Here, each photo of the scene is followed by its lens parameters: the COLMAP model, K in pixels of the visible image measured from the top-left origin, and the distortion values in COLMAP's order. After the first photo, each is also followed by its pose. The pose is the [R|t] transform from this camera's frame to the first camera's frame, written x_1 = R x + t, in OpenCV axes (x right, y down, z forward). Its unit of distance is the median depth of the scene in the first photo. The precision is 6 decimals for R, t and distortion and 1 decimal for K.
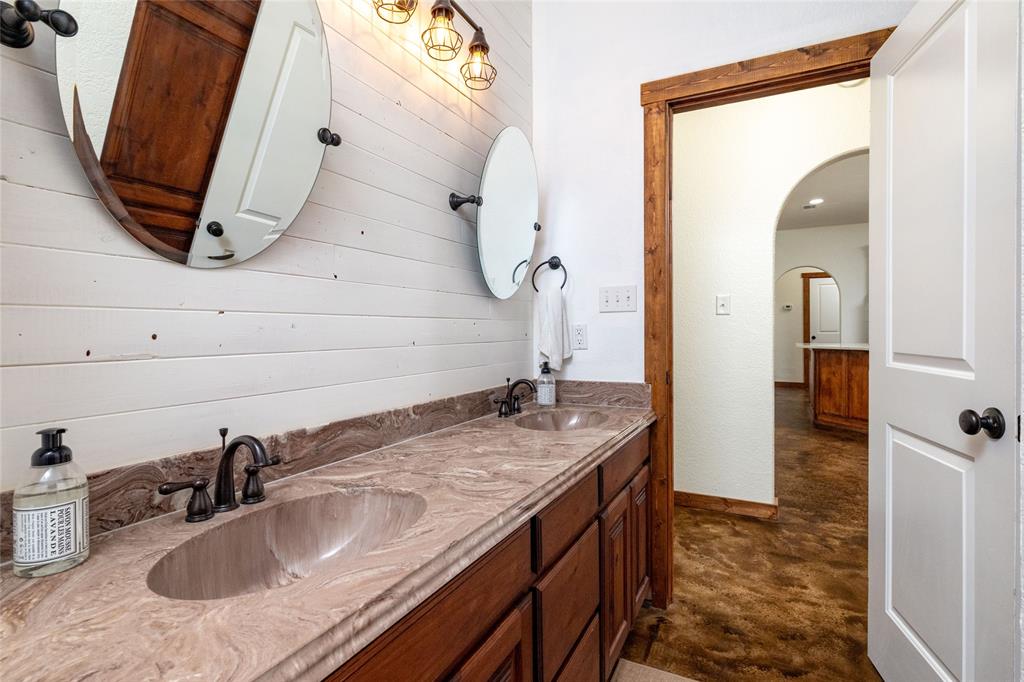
lens RADIAL K [[499.4, 0, 513.4], [0, 499.4, 341.0], [0, 0, 1]] dist [0.000151, -0.000028]
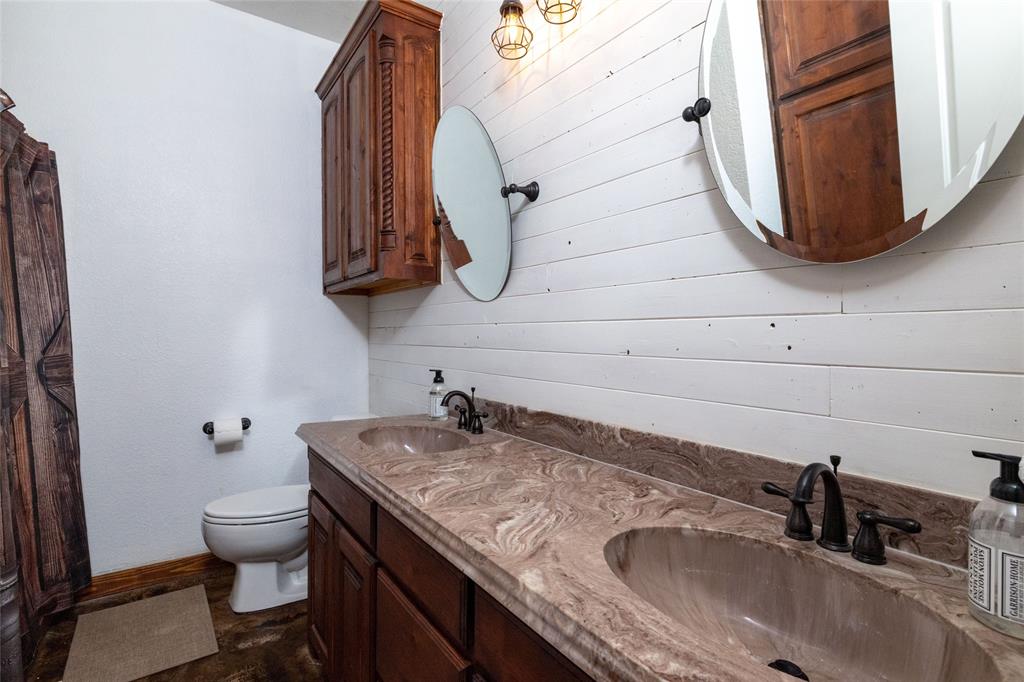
lens RADIAL K [[499.4, 0, 511.4], [0, 499.4, 332.5], [0, 0, 1]] dist [0.000151, -0.000028]
pose [[-0.470417, -0.010863, -0.882377, 0.682084], [-0.031414, 0.999497, 0.004443, -0.027036], [0.881885, 0.029809, -0.470521, 1.382868]]
